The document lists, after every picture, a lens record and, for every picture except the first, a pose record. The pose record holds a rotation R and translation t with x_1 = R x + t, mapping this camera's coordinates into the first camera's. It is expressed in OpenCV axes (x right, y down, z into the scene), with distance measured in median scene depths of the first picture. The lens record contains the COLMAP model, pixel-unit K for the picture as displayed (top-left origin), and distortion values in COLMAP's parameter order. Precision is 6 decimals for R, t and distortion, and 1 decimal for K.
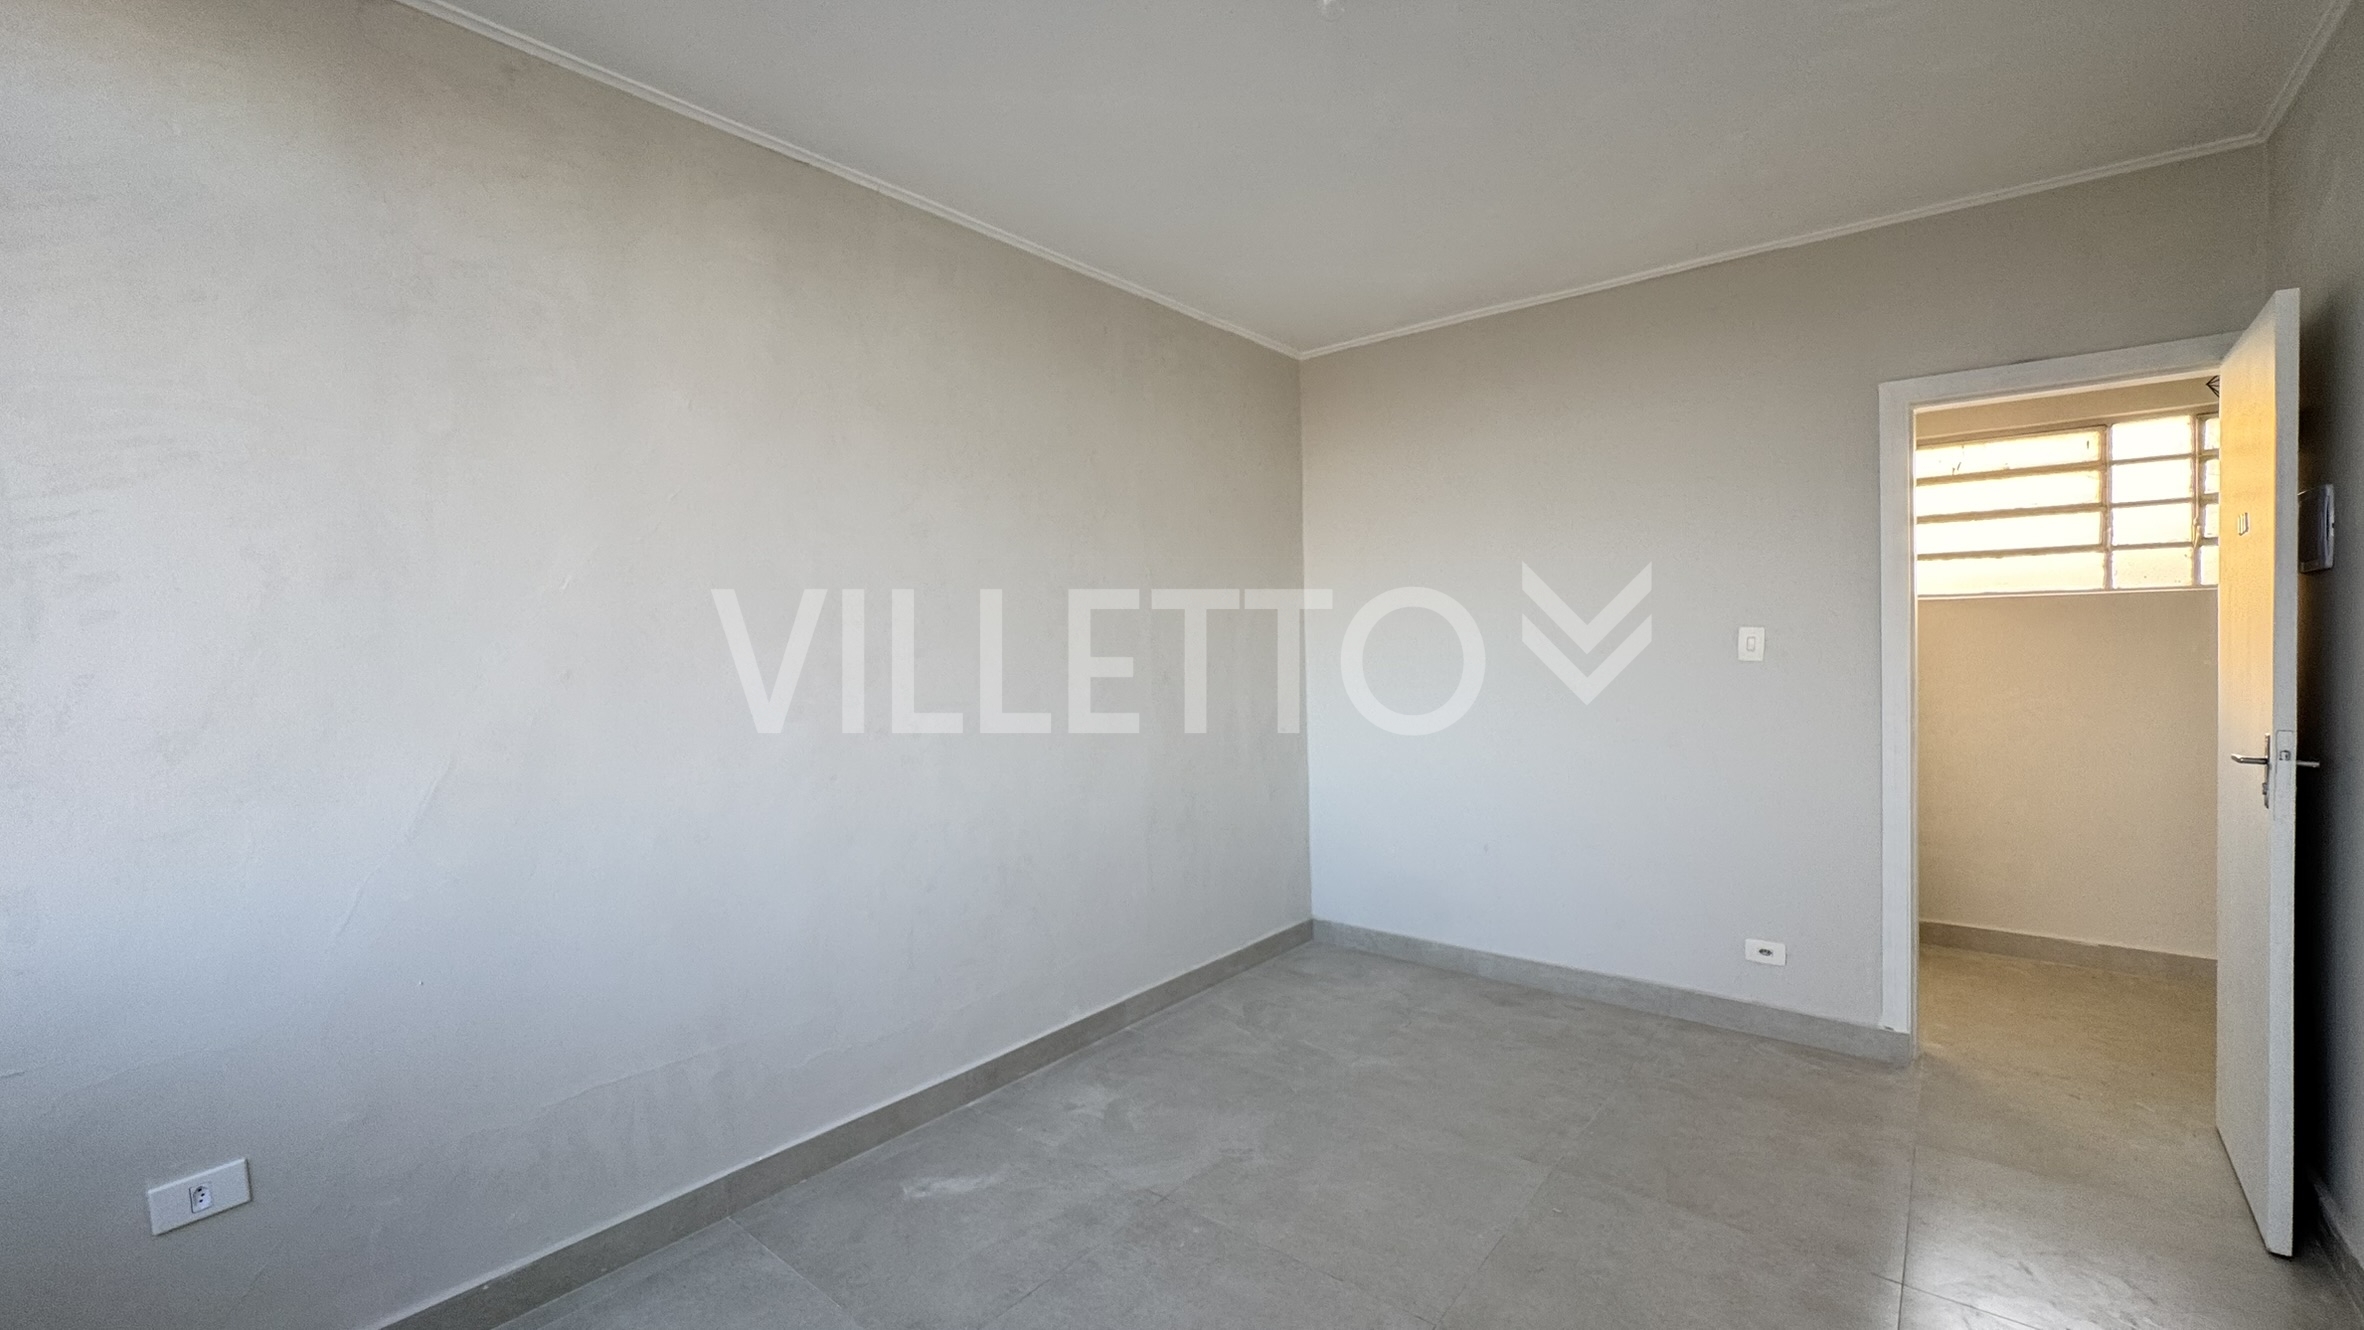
lens RADIAL K [[941.5, 0, 1182.0], [0, 941.5, 665.0], [0, 0, 1]] dist [-0.000910, -0.000104]
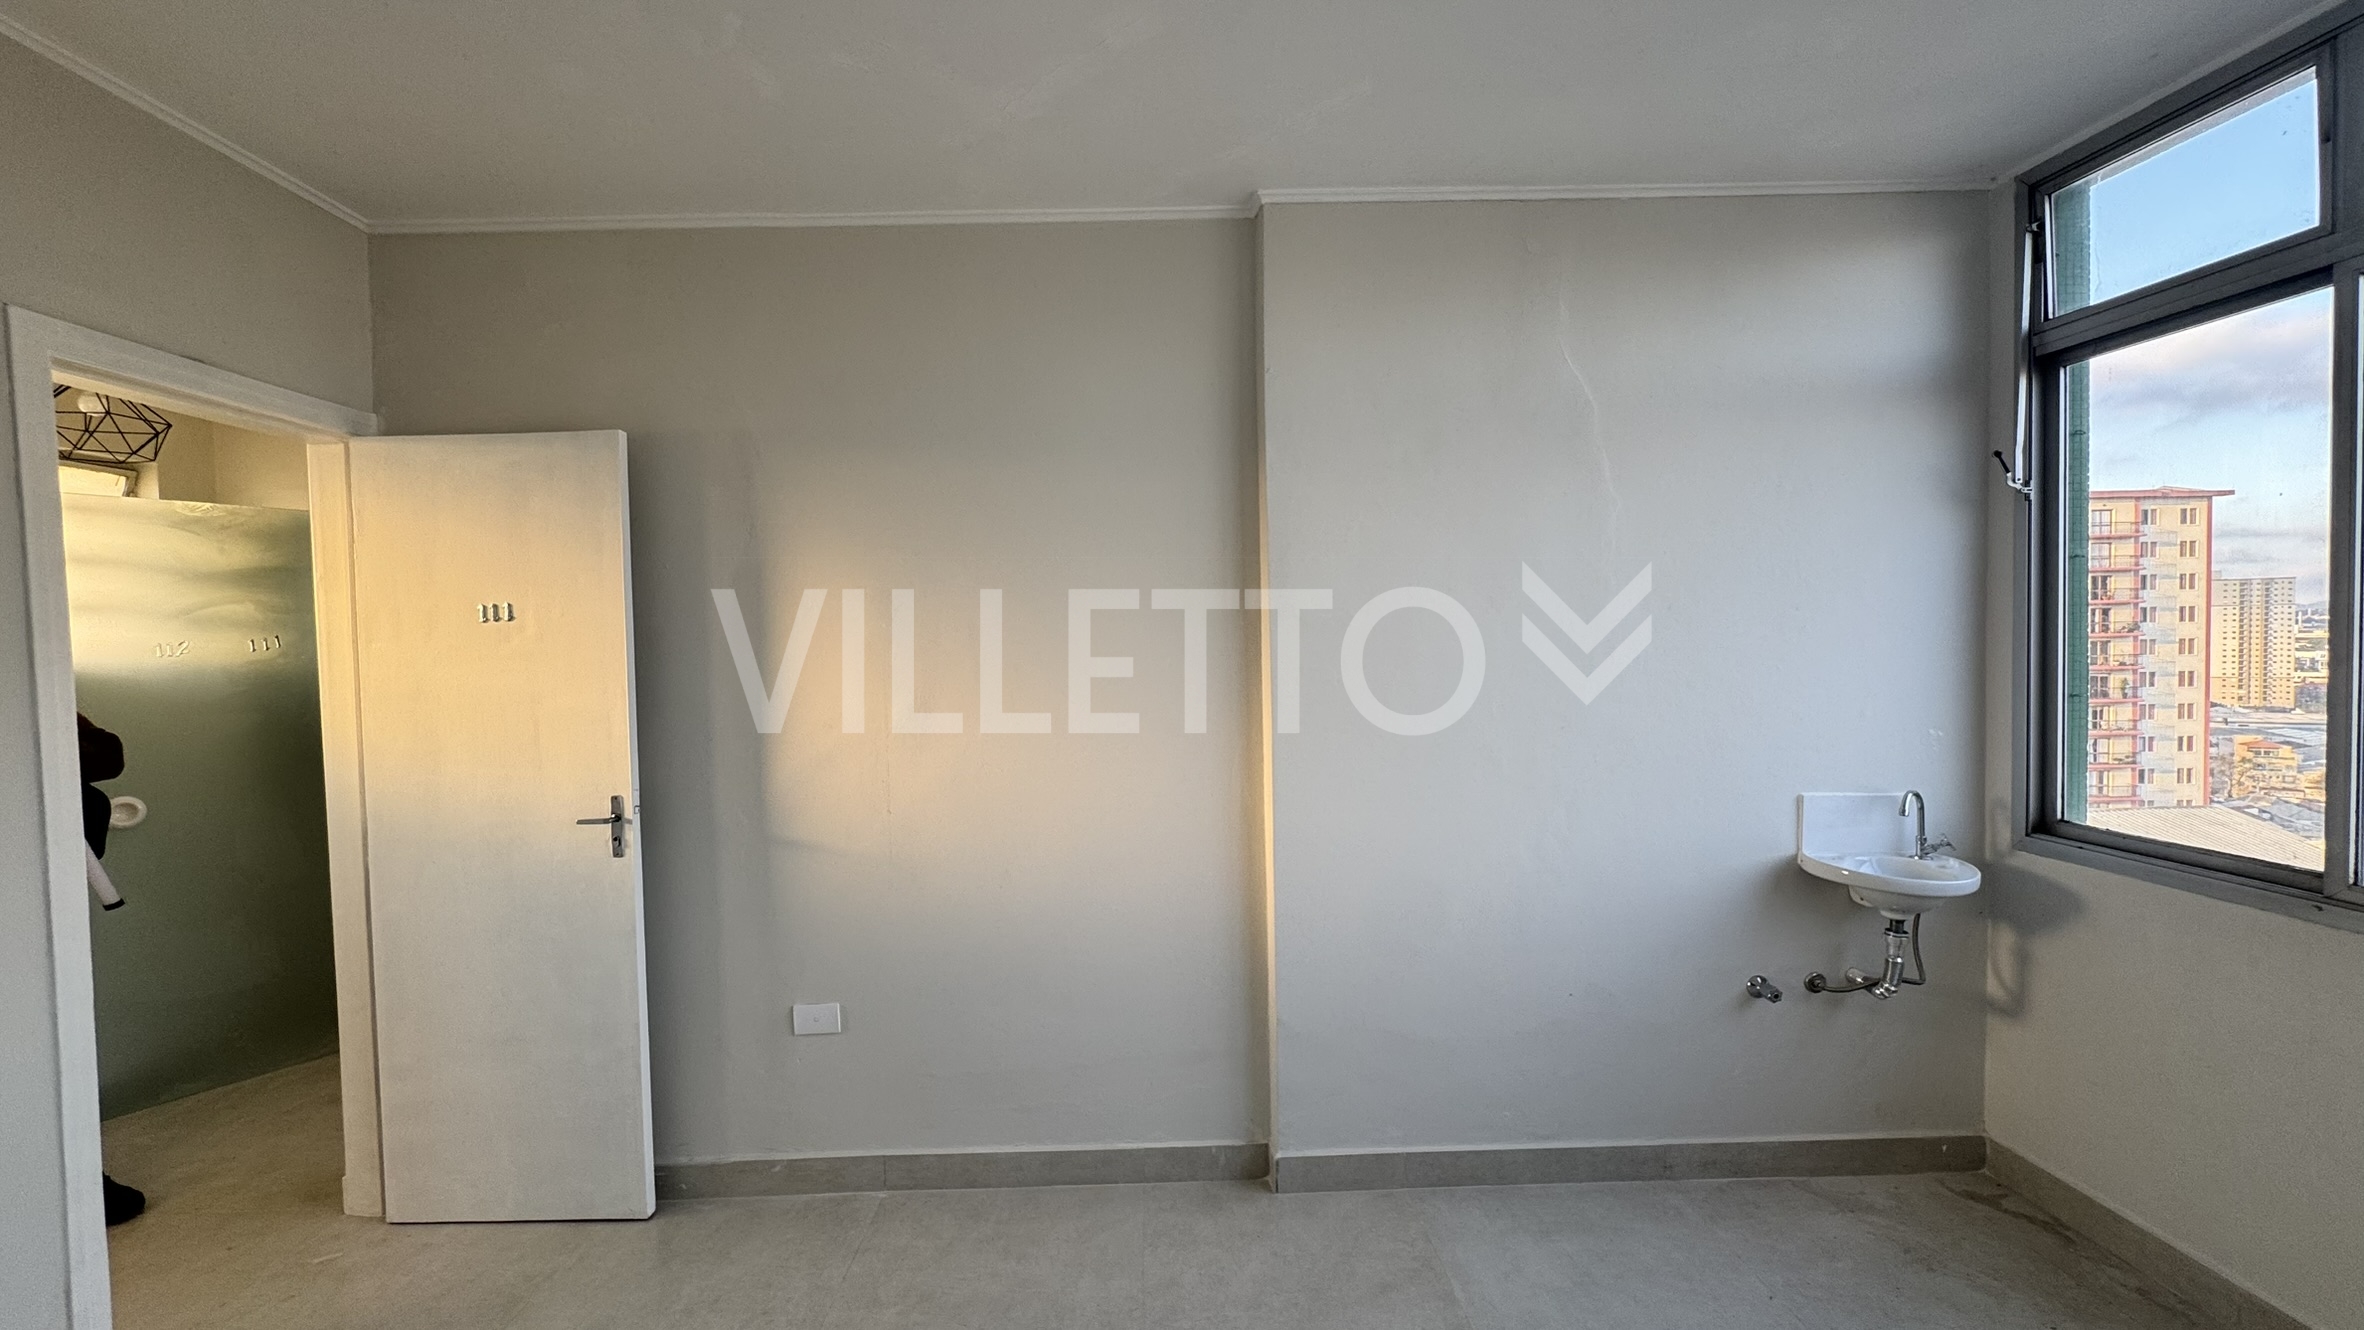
lens RADIAL K [[950.9, 0, 1175.9], [0, 950.9, 666.5], [0, 0, 1]] dist [0.000518, 0.000196]
pose [[-0.651155, 0.011681, 0.758855, -0.144349], [0.049568, 0.998401, 0.027166, -0.056038], [-0.757325, 0.055304, -0.650693, 0.785622]]
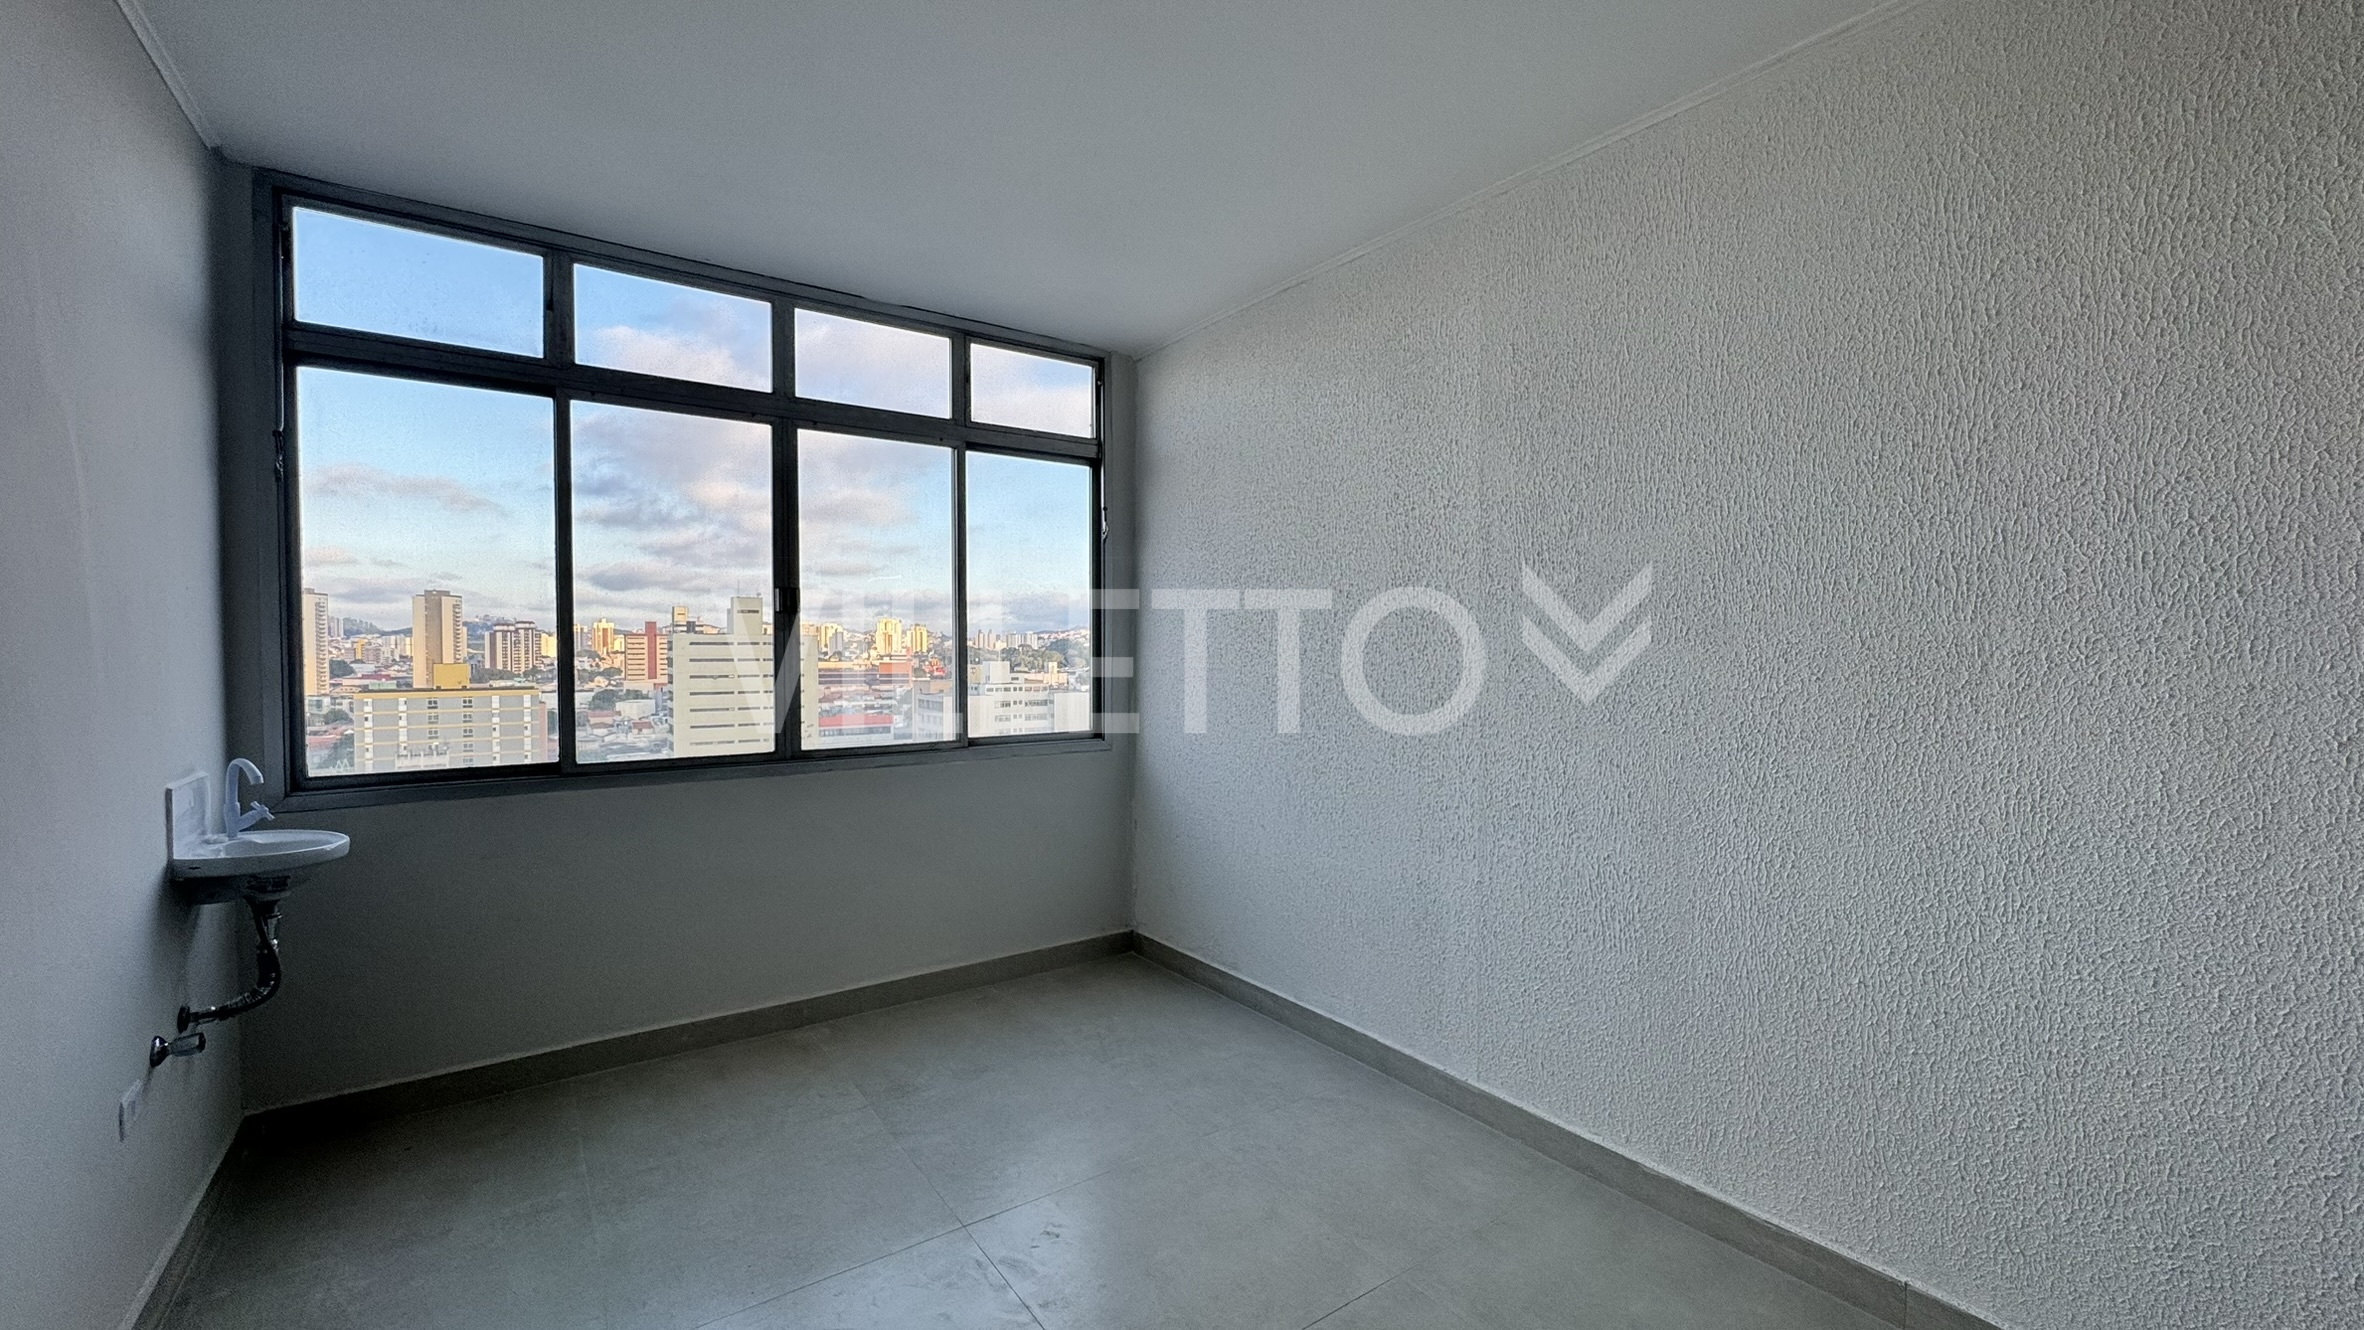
lens RADIAL K [[945.4, 0, 1185.2], [0, 945.4, 665.1], [0, 0, 1]] dist [-0.000376, 0.000178]
pose [[-0.260964, 0.043764, -0.964356, 0.556765], [-0.014489, 0.998682, 0.049243, -0.031421], [0.965240, 0.026823, -0.259986, 0.714453]]
